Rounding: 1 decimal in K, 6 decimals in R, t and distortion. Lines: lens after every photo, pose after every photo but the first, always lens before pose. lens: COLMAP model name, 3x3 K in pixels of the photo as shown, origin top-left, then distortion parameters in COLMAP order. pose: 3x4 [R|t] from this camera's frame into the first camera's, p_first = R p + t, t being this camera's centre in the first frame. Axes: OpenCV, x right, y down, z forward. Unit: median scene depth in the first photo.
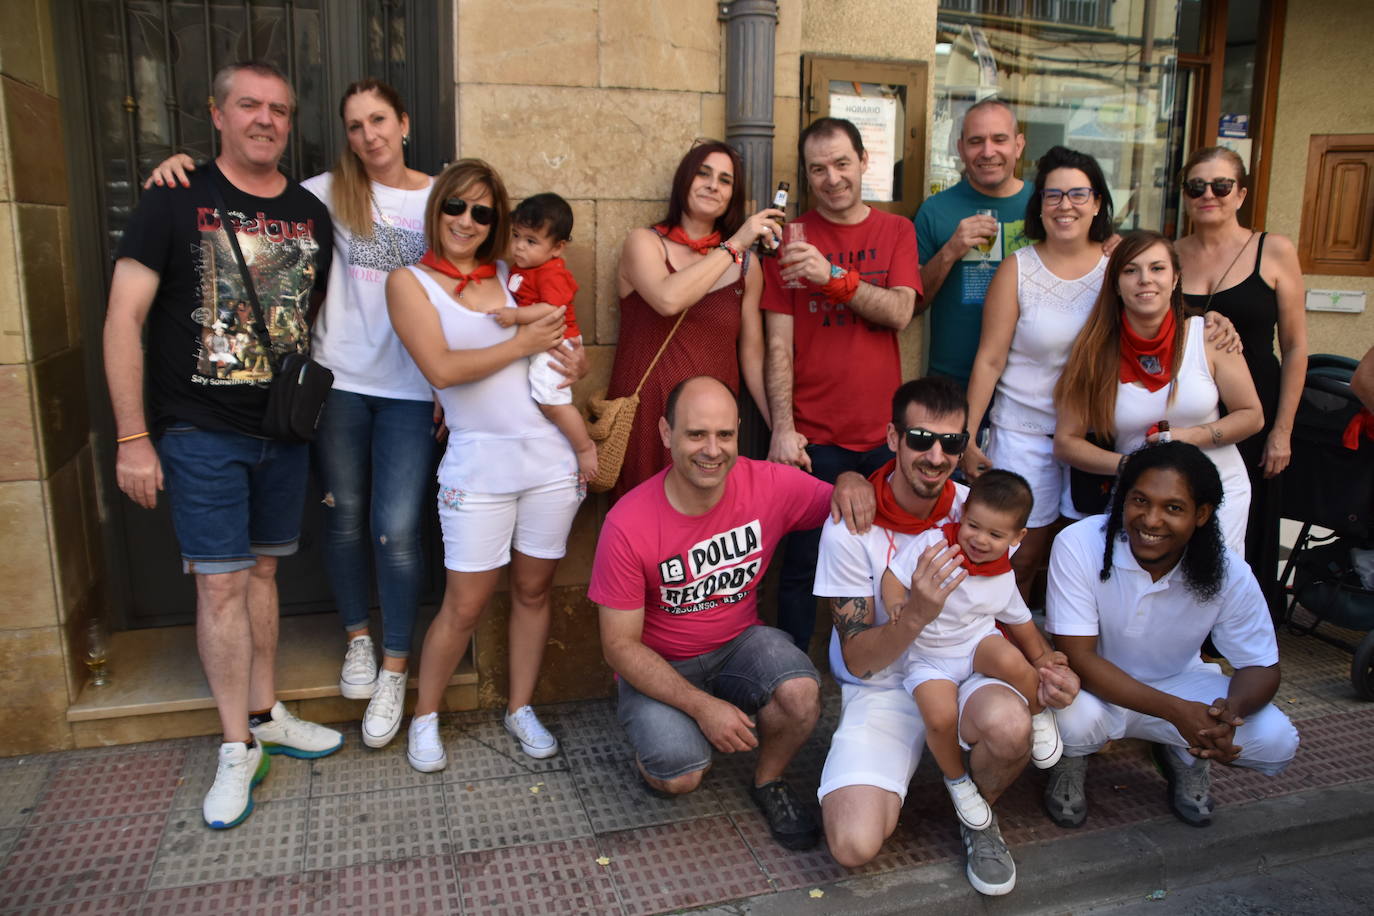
lens RADIAL K [[1050.1, 0, 687.0], [0, 1050.1, 458.0], [0, 0, 1]] dist [-0.160680, 0.121481]
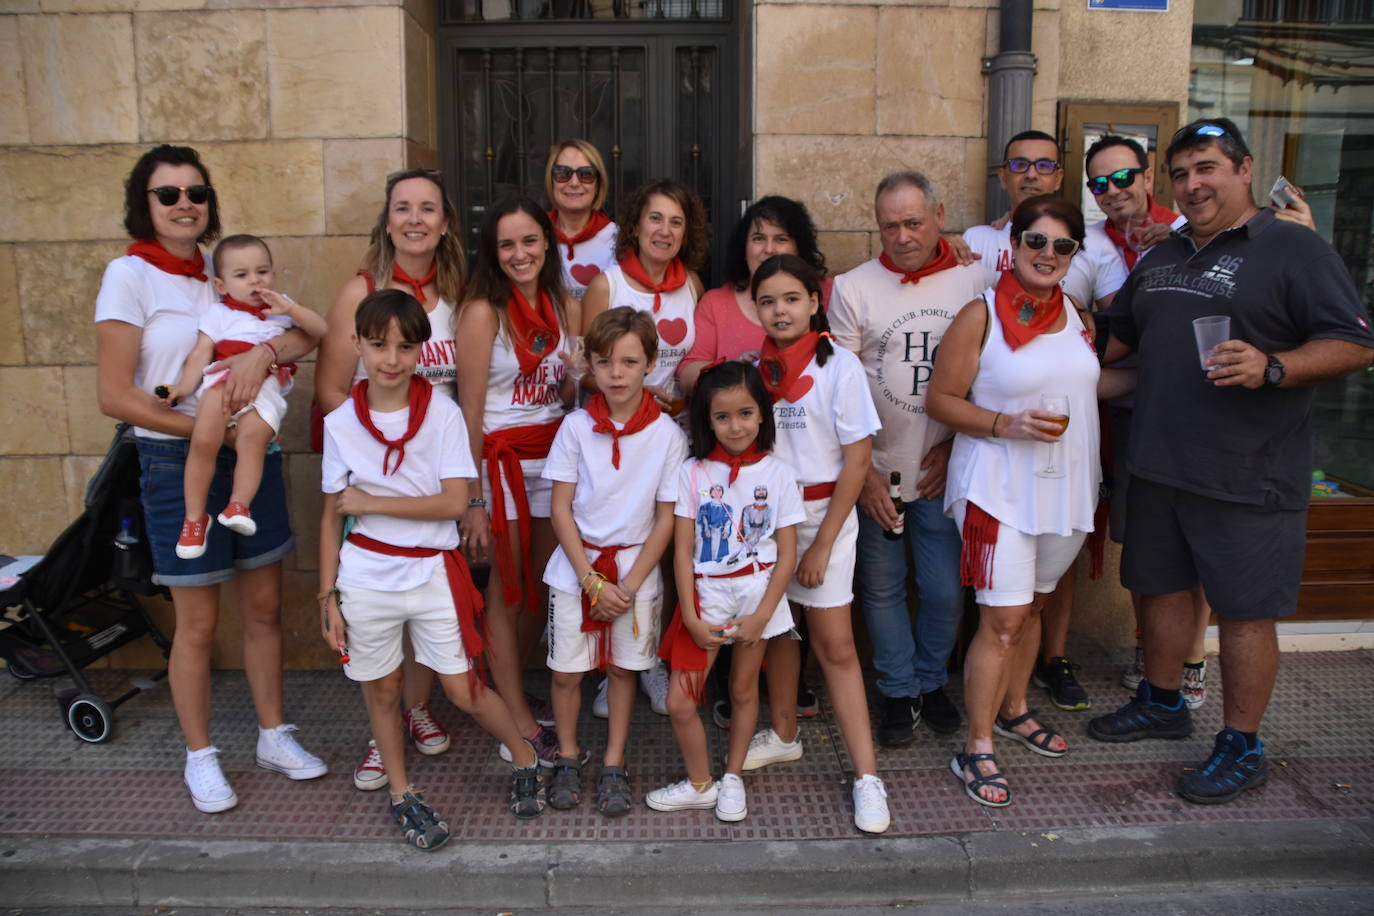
lens RADIAL K [[1050.1, 0, 687.0], [0, 1050.1, 458.0], [0, 0, 1]] dist [-0.160680, 0.121481]
pose [[0.963897, 0.040614, -0.263159, 0.030727], [-0.045570, 0.998880, -0.012753, 0.028461], [0.262346, 0.024284, 0.964668, -0.169245]]
